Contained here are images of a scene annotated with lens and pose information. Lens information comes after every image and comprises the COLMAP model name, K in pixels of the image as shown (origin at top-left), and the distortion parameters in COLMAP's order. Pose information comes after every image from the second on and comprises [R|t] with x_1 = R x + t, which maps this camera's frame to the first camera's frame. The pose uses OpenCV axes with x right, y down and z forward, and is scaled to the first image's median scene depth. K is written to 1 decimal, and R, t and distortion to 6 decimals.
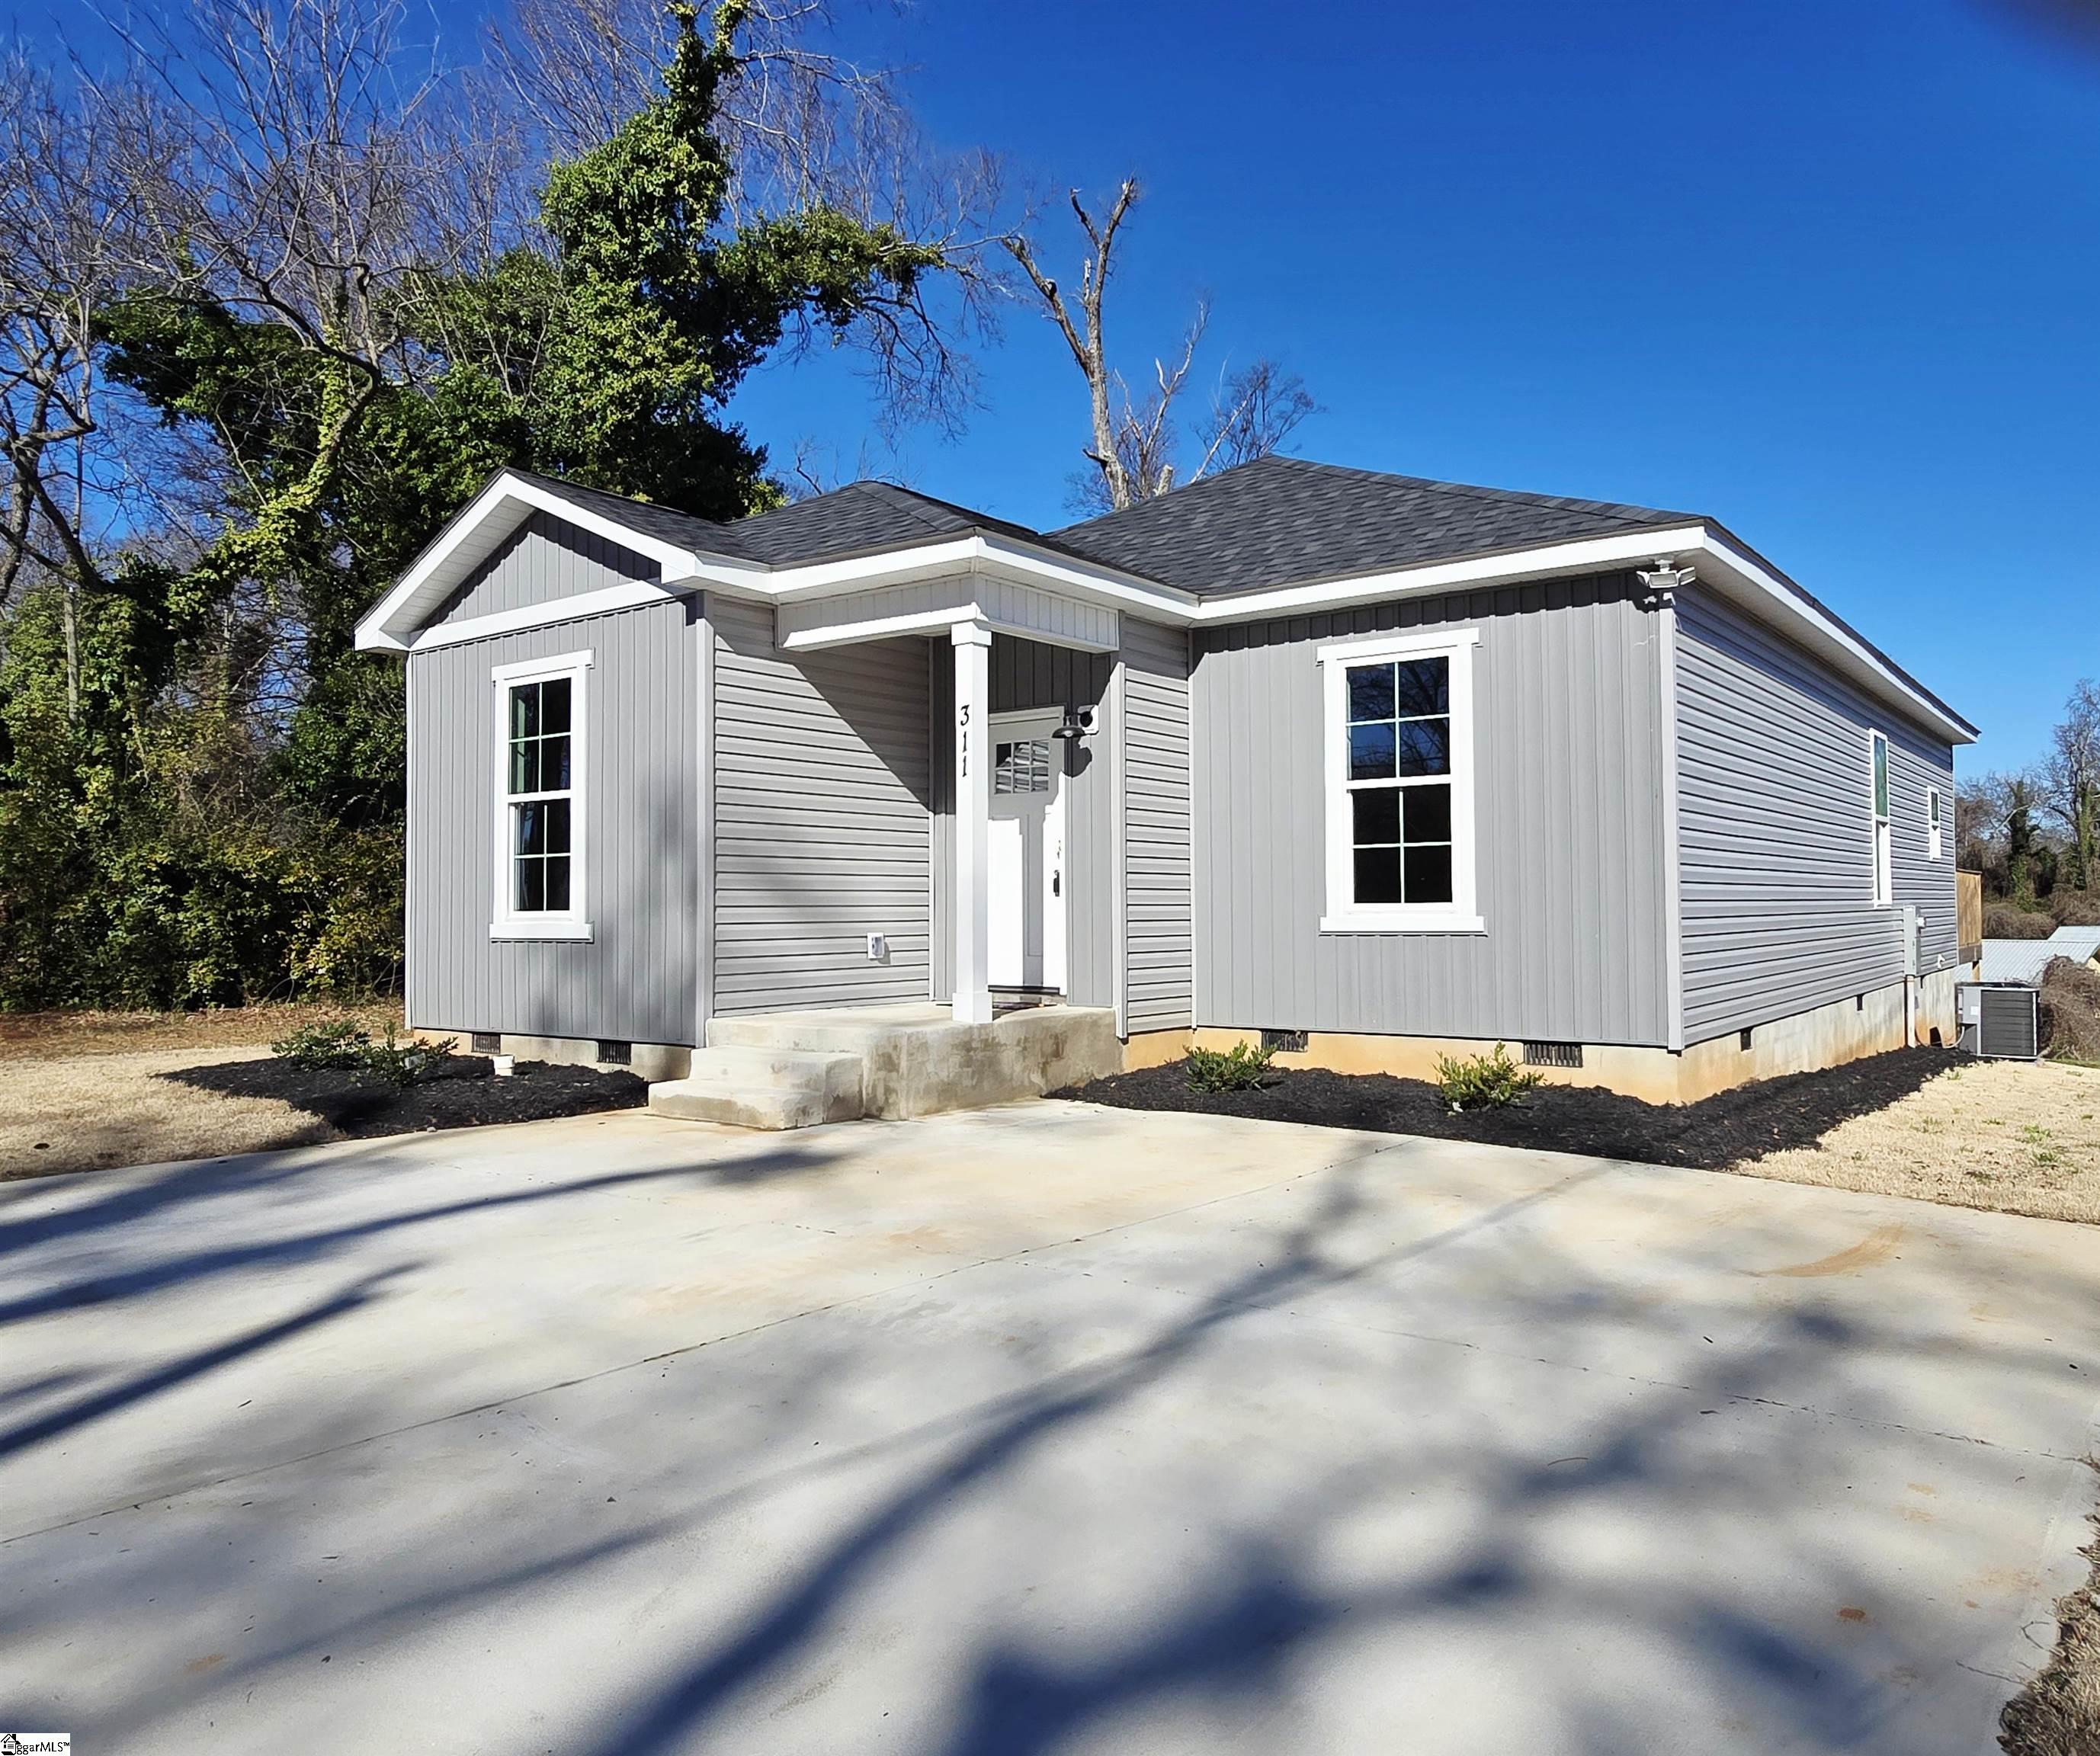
lens RADIAL K [[1416.2, 0, 1057.1], [0, 1416.2, 887.8], [0, 0, 1]] dist [-0.026268, 0.001377]
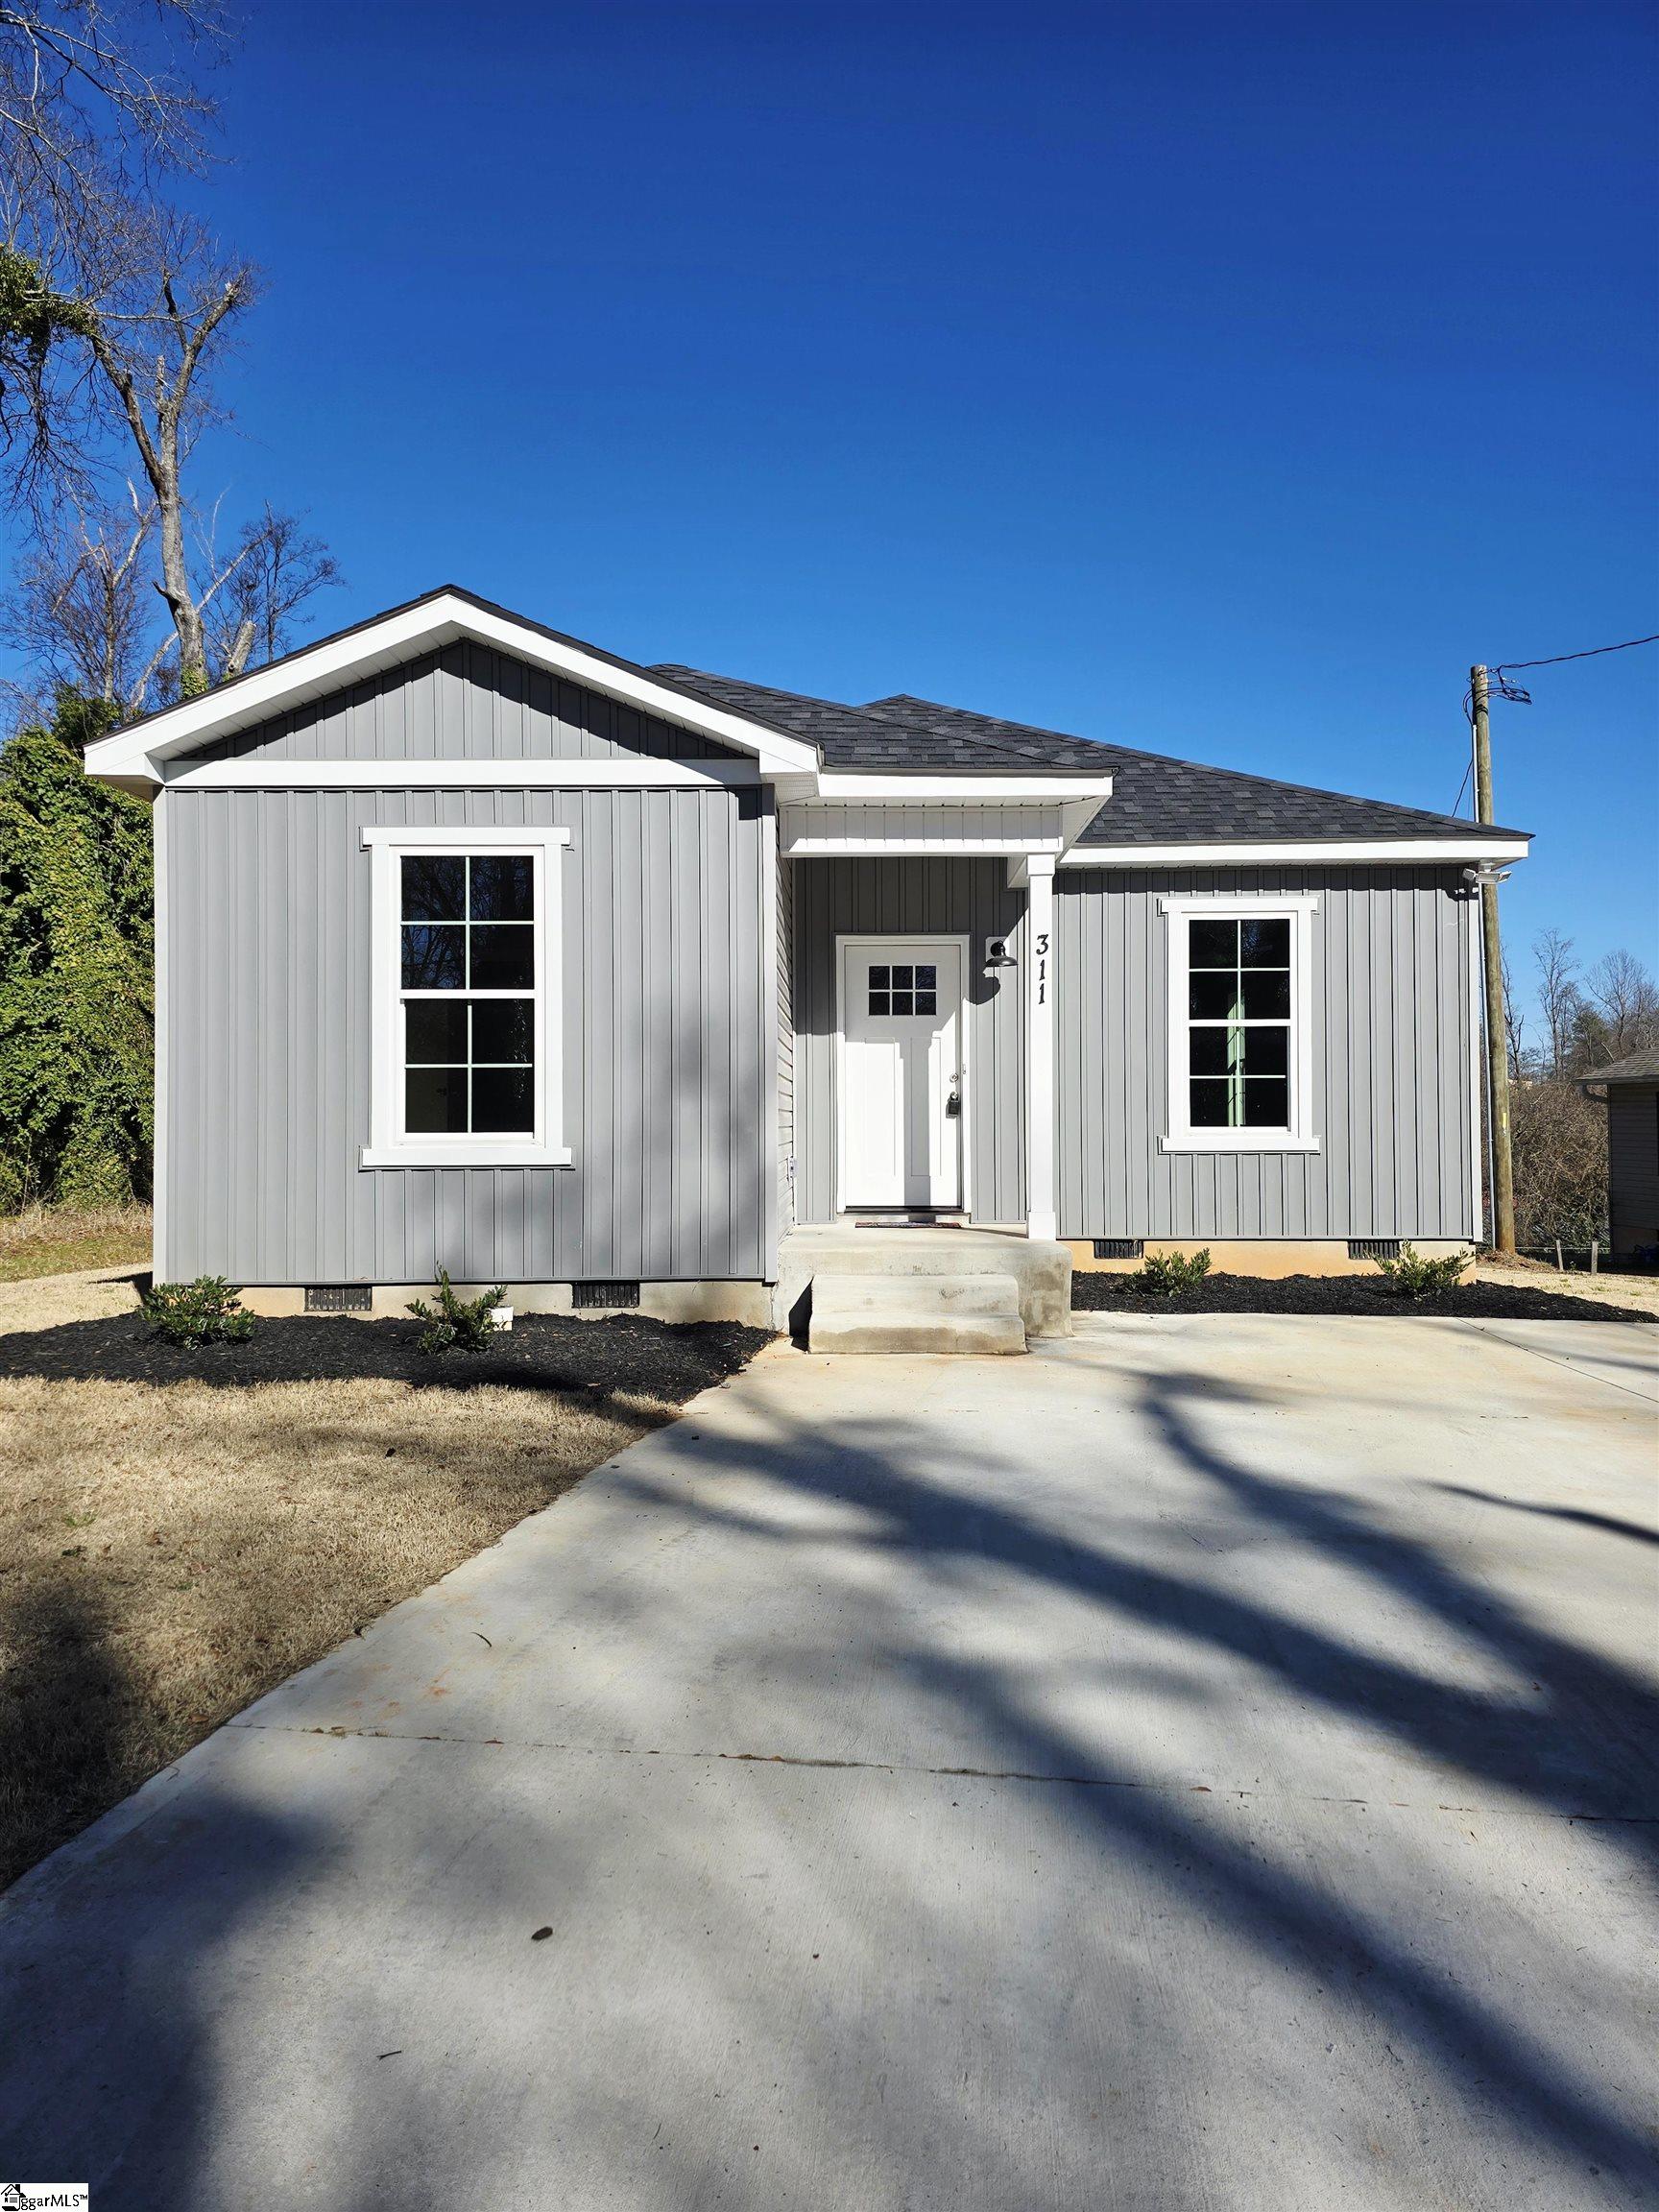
lens RADIAL K [[1513.0, 0, 832.5], [0, 1513.0, 1111.2], [0, 0, 1]] dist [0.039177, -0.004219]
pose [[0.827670, 0.009863, 0.561129, -0.708003], [-0.008208, 0.999951, -0.005470, 0.007231], [-0.561155, -0.000079, 0.827711, 0.145929]]
